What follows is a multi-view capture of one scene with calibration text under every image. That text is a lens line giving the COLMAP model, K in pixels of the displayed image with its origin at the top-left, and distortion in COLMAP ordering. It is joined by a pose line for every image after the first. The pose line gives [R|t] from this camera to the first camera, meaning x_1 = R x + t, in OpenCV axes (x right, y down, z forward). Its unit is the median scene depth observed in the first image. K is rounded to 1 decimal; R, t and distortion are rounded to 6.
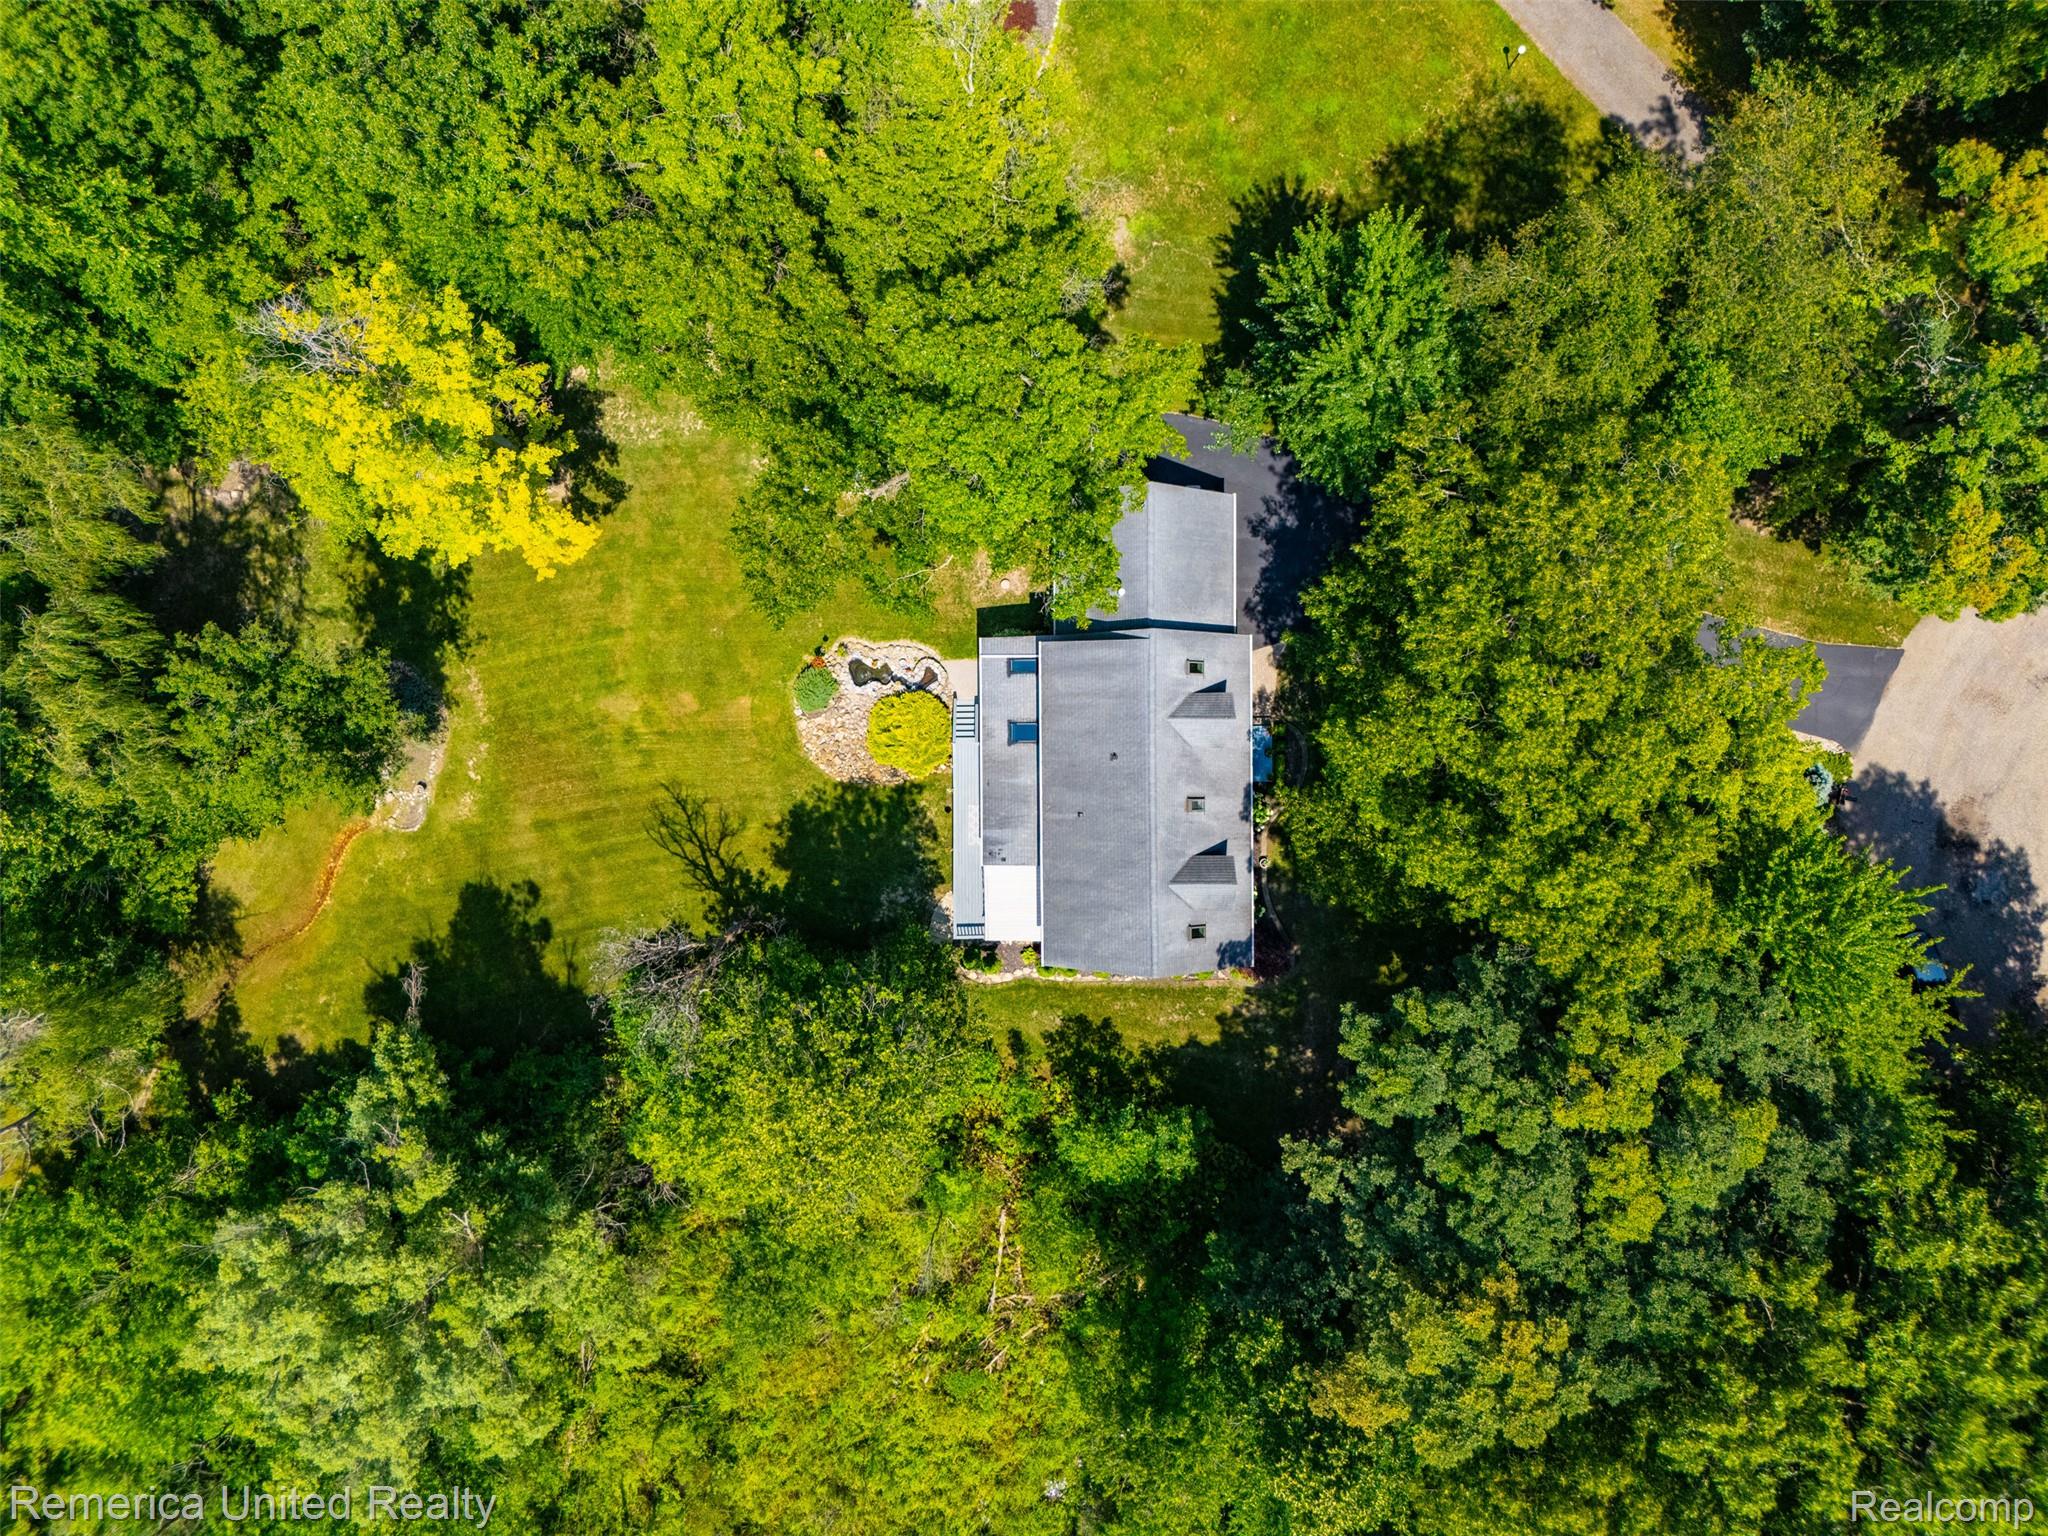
lens RADIAL K [[1517.4, 0, 1030.6], [0, 1517.4, 772.2], [0, 0, 1]] dist [0.058789, -0.052622]
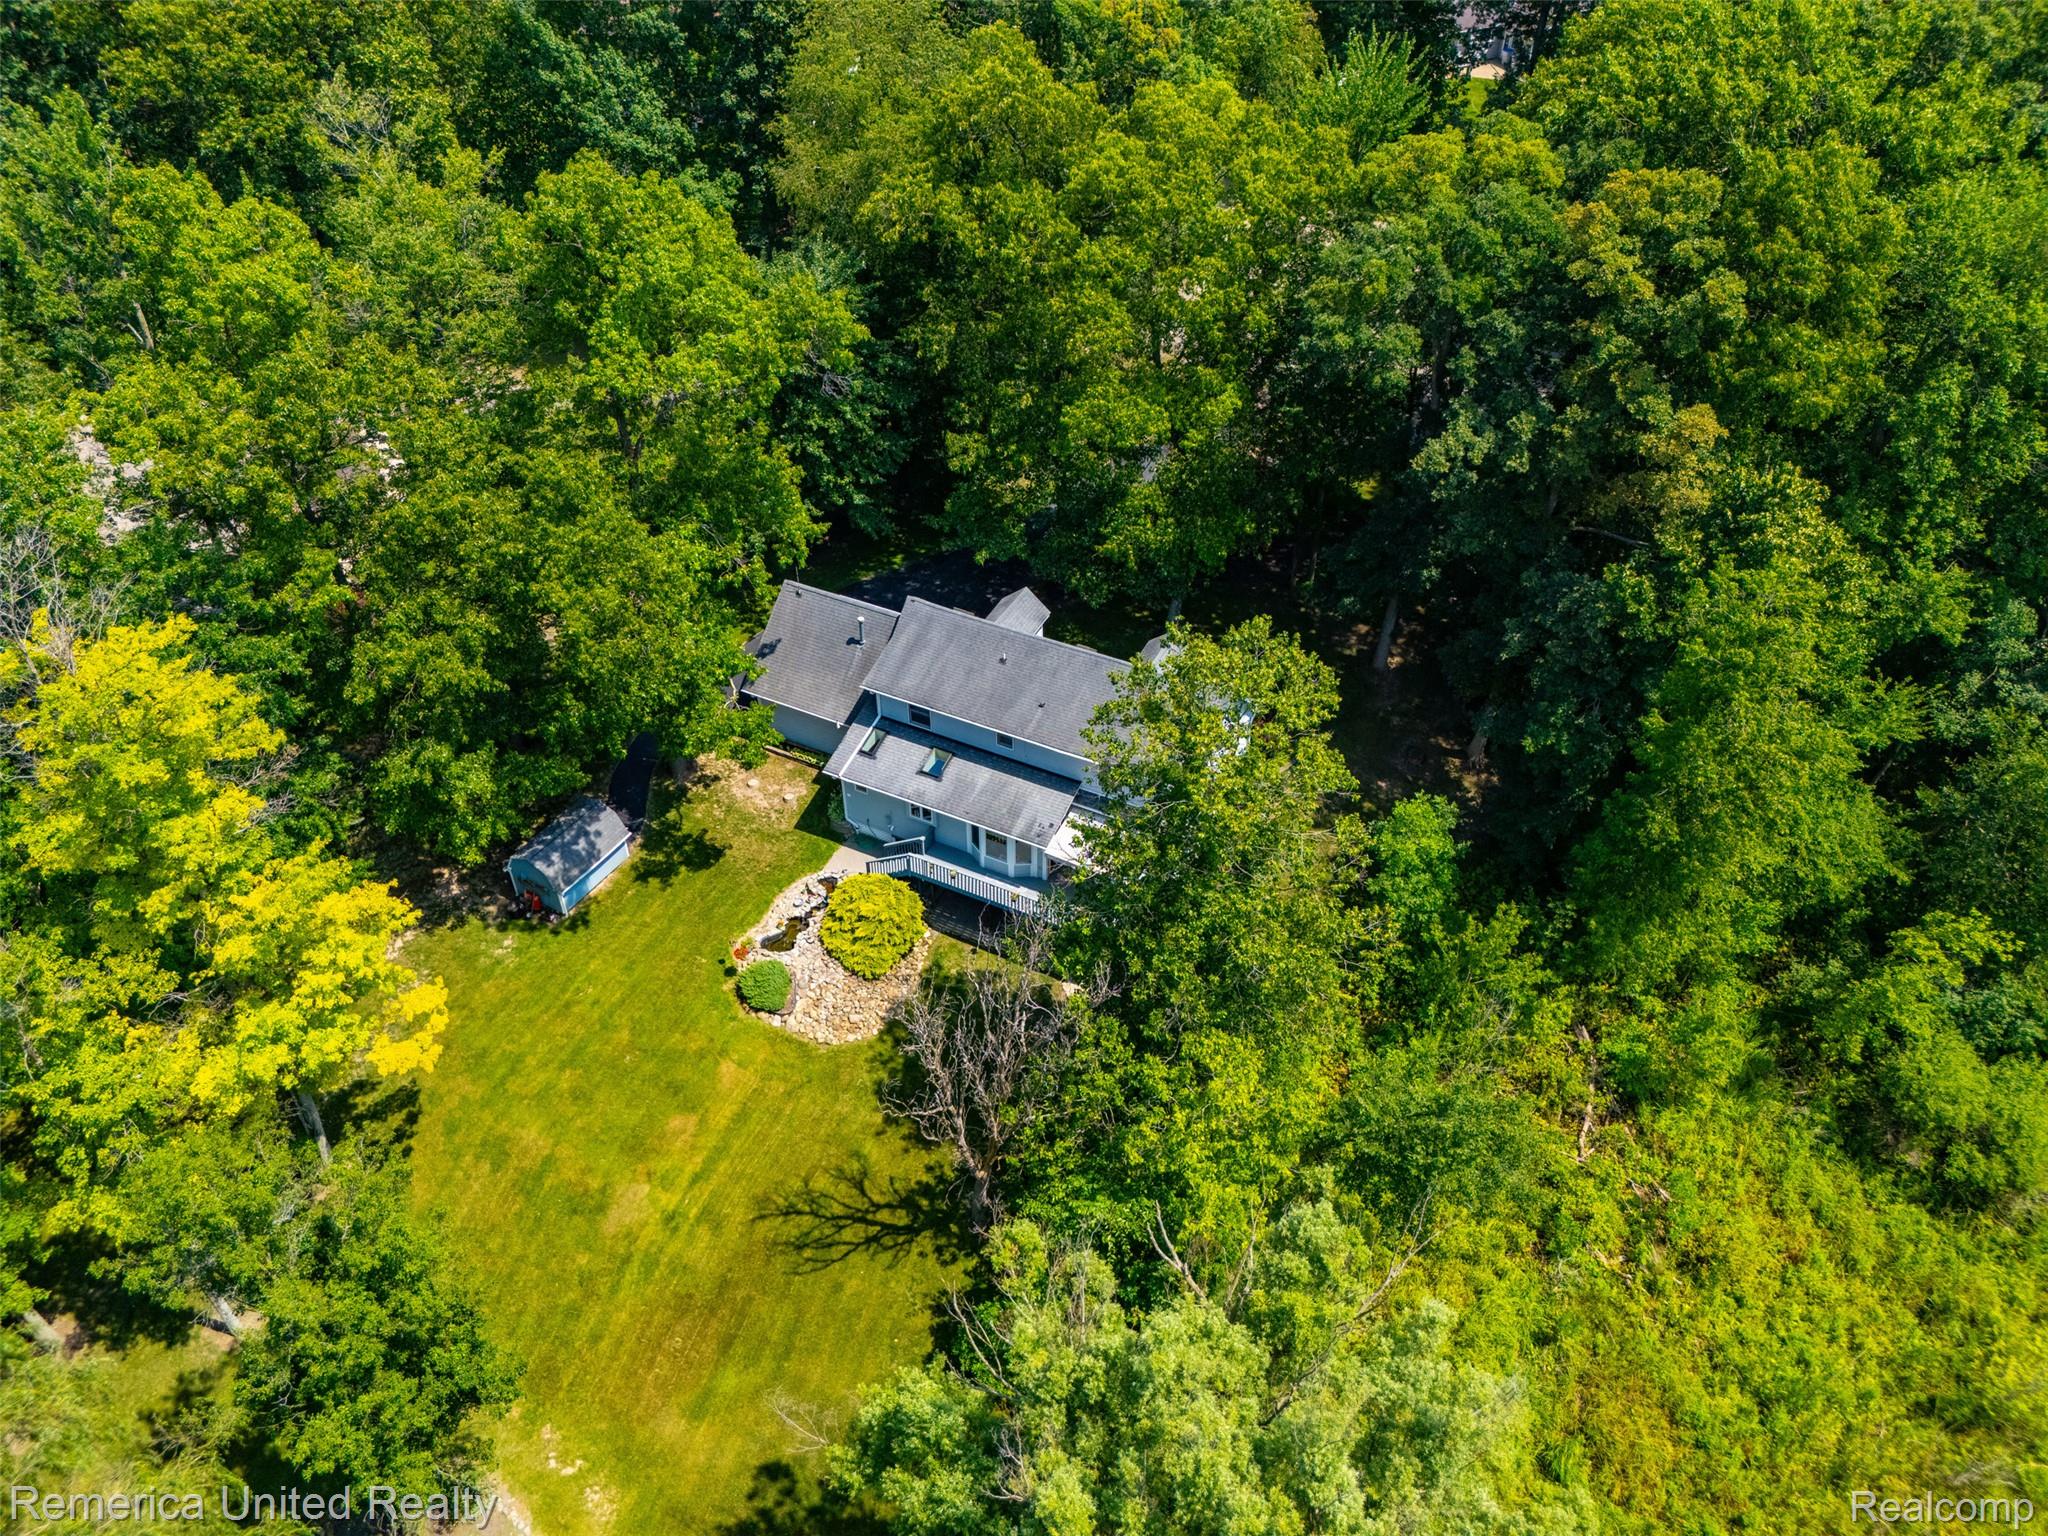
lens RADIAL K [[1517.4, 0, 1028.0], [0, 1517.4, 778.3], [0, 0, 1]] dist [0.058789, -0.052622]
pose [[0.458132, -0.602318, 0.653703, -0.533334], [0.888744, 0.297344, -0.348884, 0.316038], [0.015765, 0.740810, 0.671530, 0.364979]]
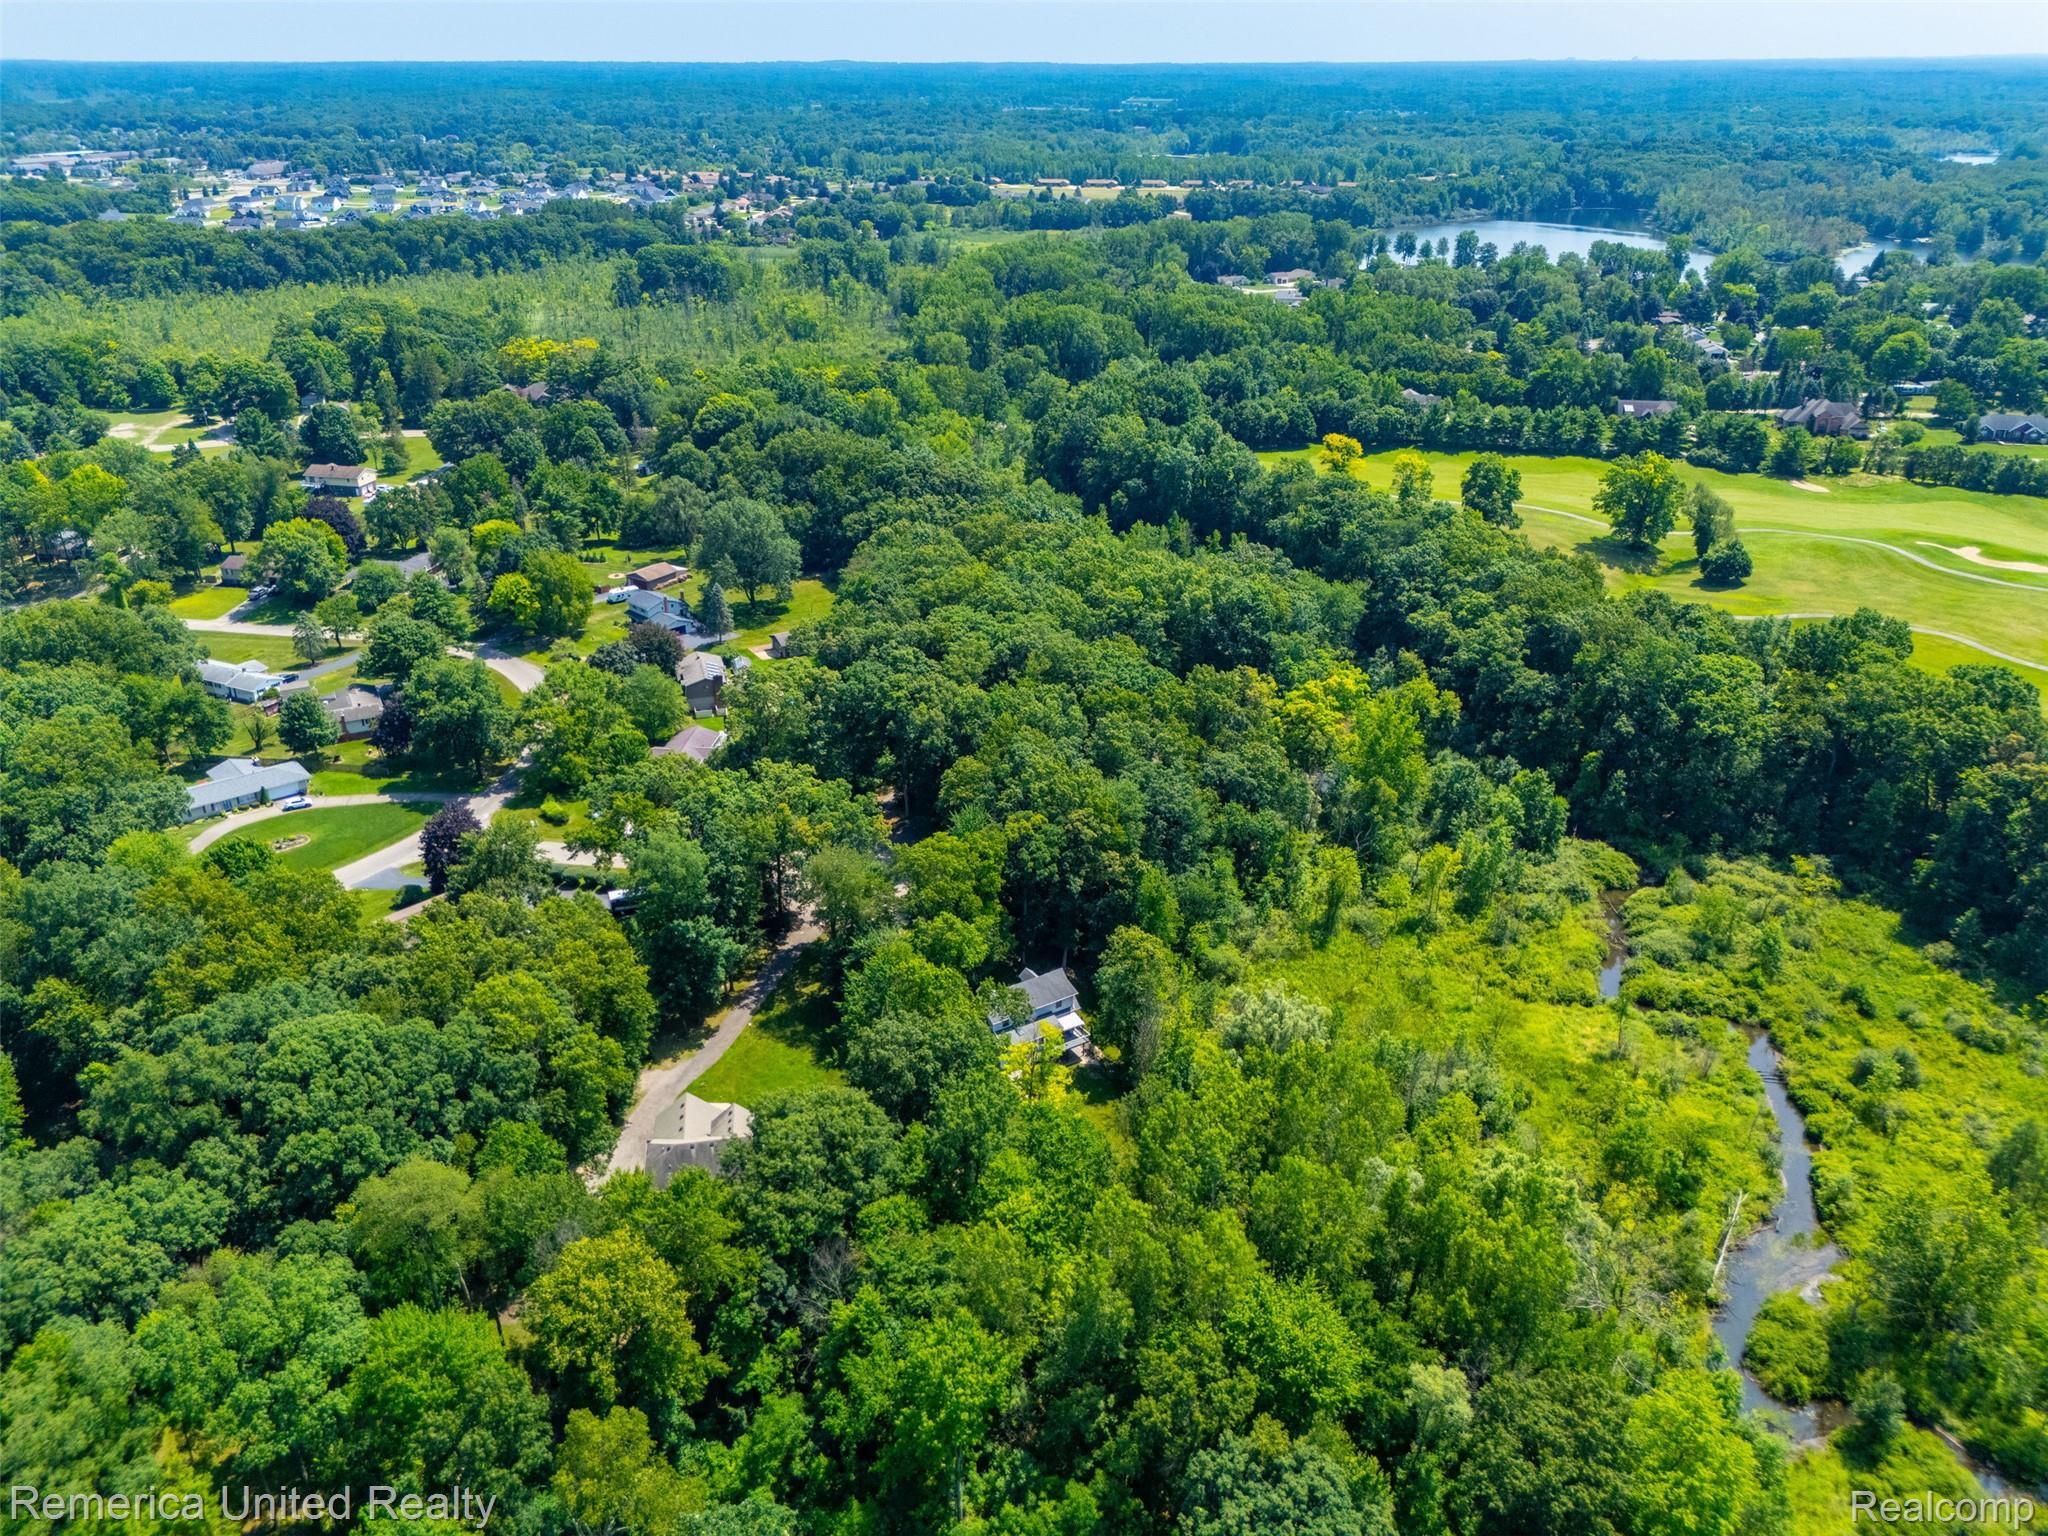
lens RADIAL K [[1517.4, 0, 1031.5], [0, 1517.4, 768.9], [0, 0, 1]] dist [0.058789, -0.052622]
pose [[-0.531639, -0.371894, 0.760956, -1.983168], [0.846957, -0.228192, 0.480201, -1.251697], [-0.004939, 0.899791, 0.436294, -0.749735]]
